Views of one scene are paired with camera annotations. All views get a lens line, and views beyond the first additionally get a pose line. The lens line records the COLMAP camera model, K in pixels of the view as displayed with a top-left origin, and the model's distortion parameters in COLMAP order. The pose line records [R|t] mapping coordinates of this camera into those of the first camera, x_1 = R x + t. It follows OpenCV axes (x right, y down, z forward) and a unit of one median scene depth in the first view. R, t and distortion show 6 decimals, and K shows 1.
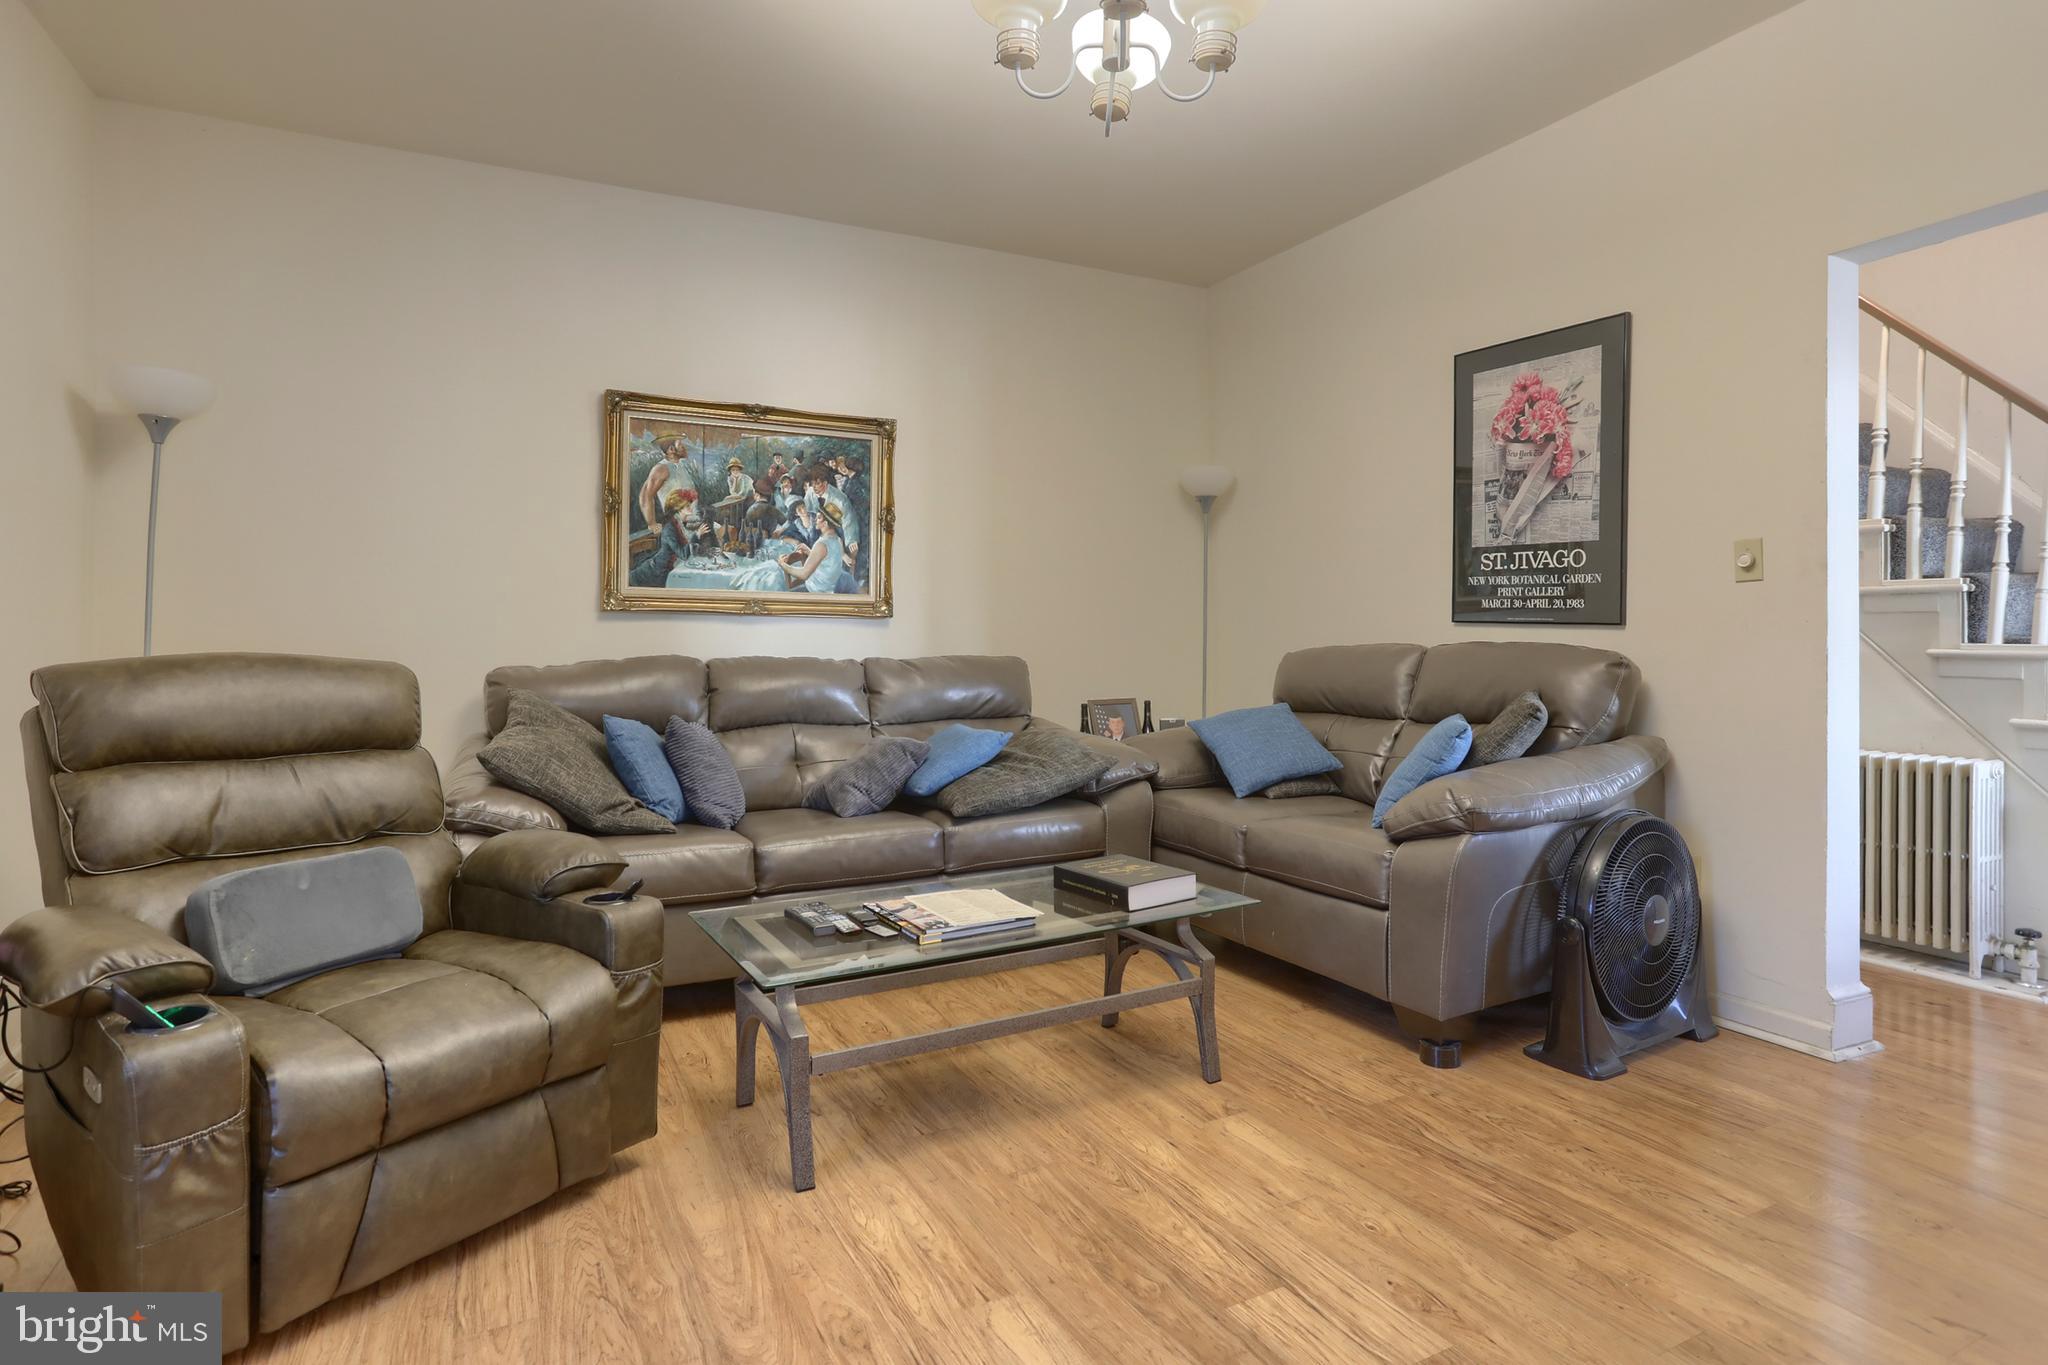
lens RADIAL K [[1054.3, 0, 999.2], [0, 1054.3, 684.5], [0, 0, 1]] dist [-0.075140, 0.054352]
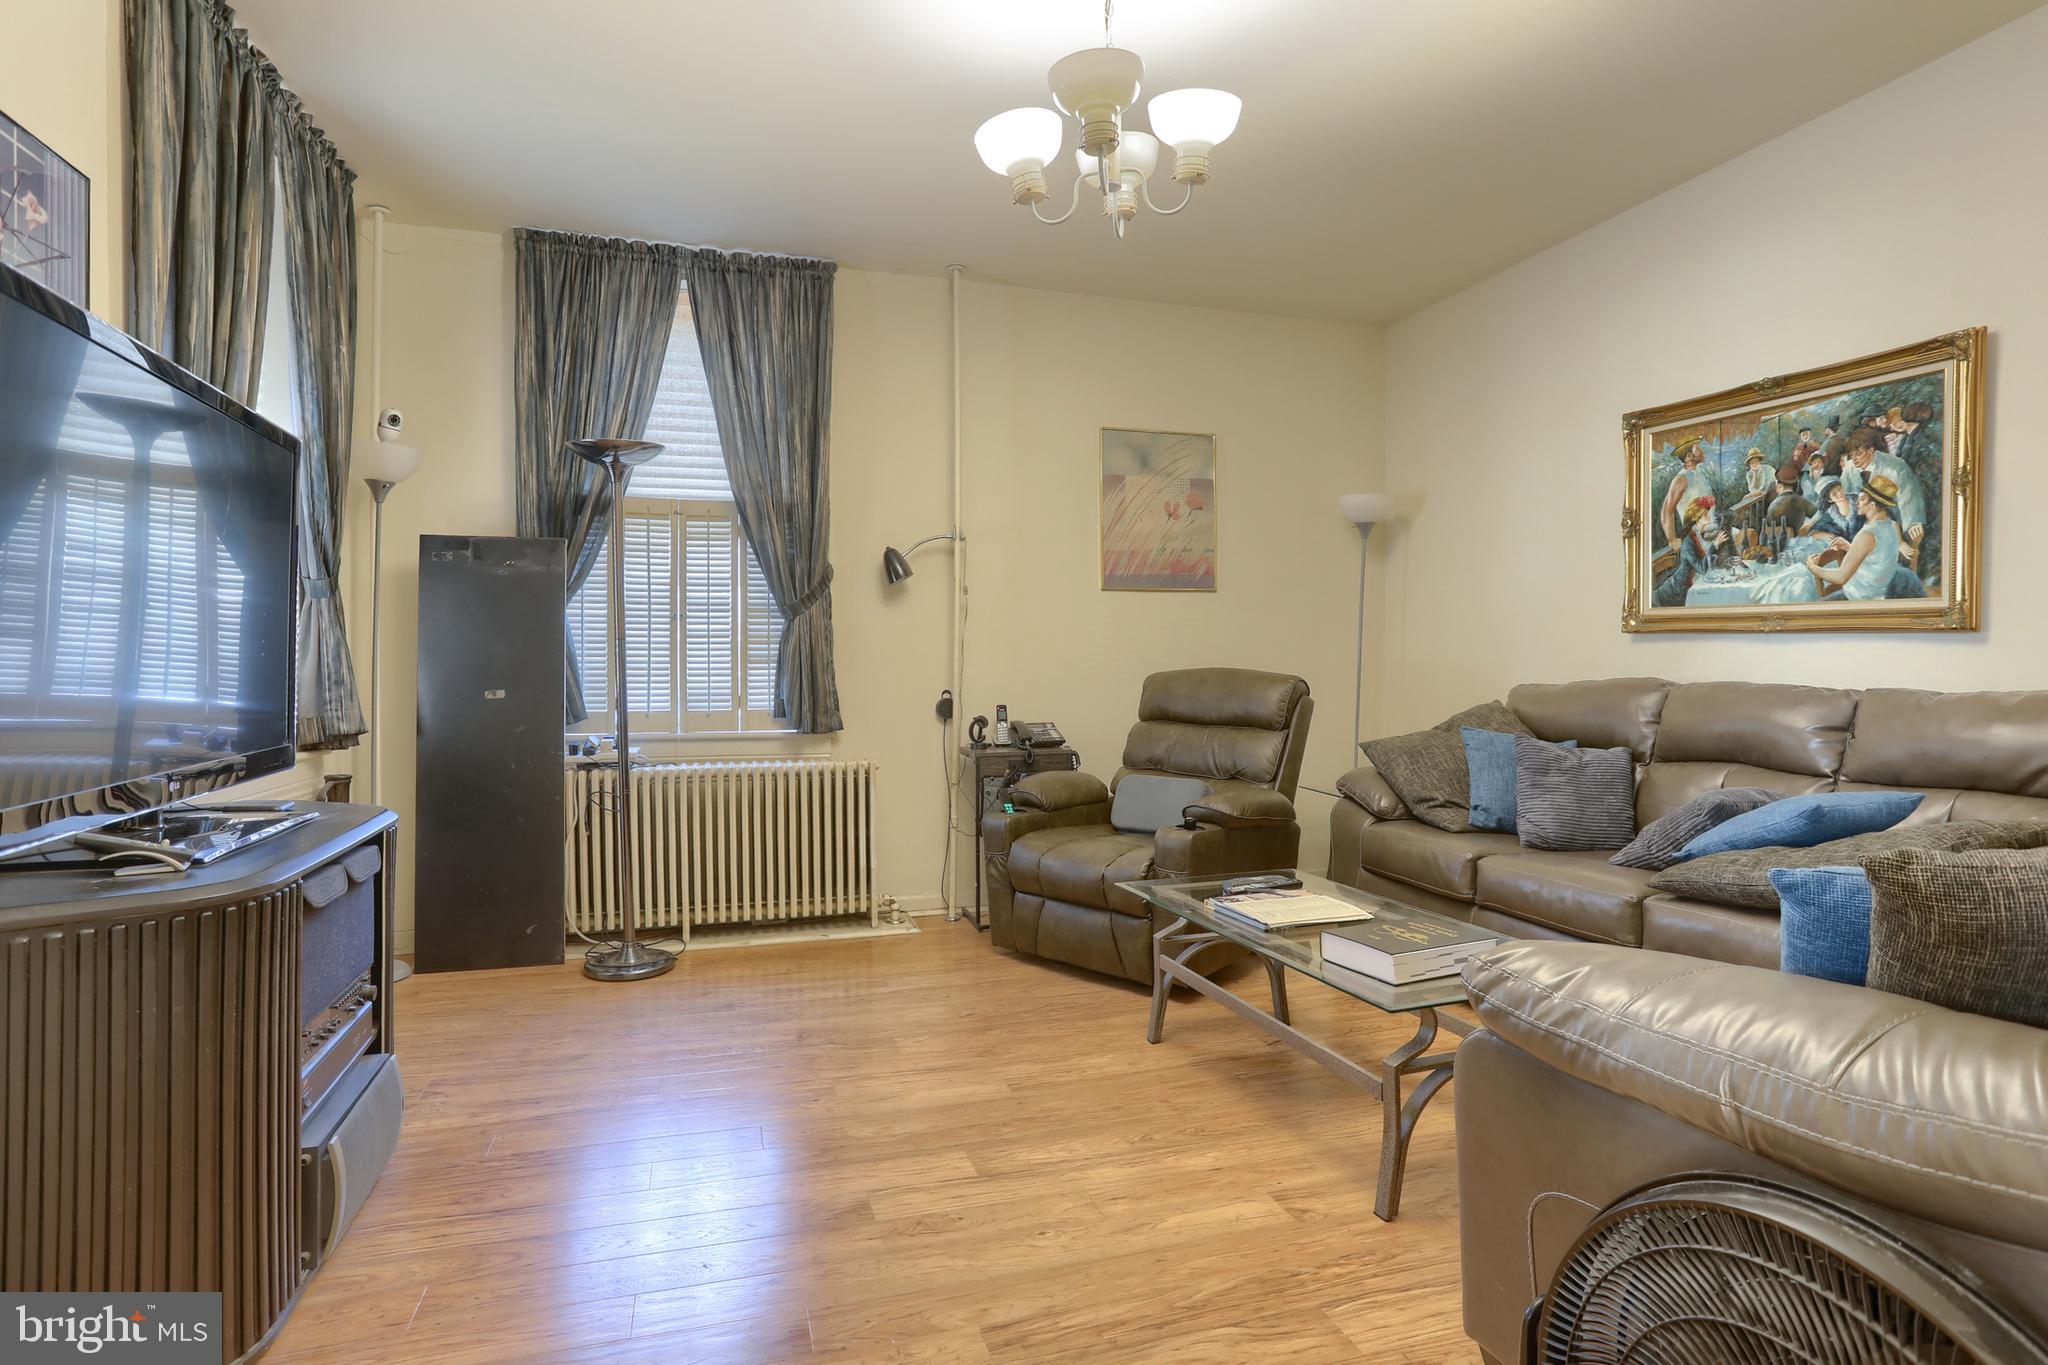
lens RADIAL K [[1054.3, 0, 999.2], [0, 1054.3, 684.5], [0, 0, 1]] dist [-0.075140, 0.054352]
pose [[-0.179564, 0.022856, -0.983481, 0.688792], [-0.049192, 0.998271, 0.032181, -0.022125], [0.982516, 0.054158, -0.178129, 0.562663]]
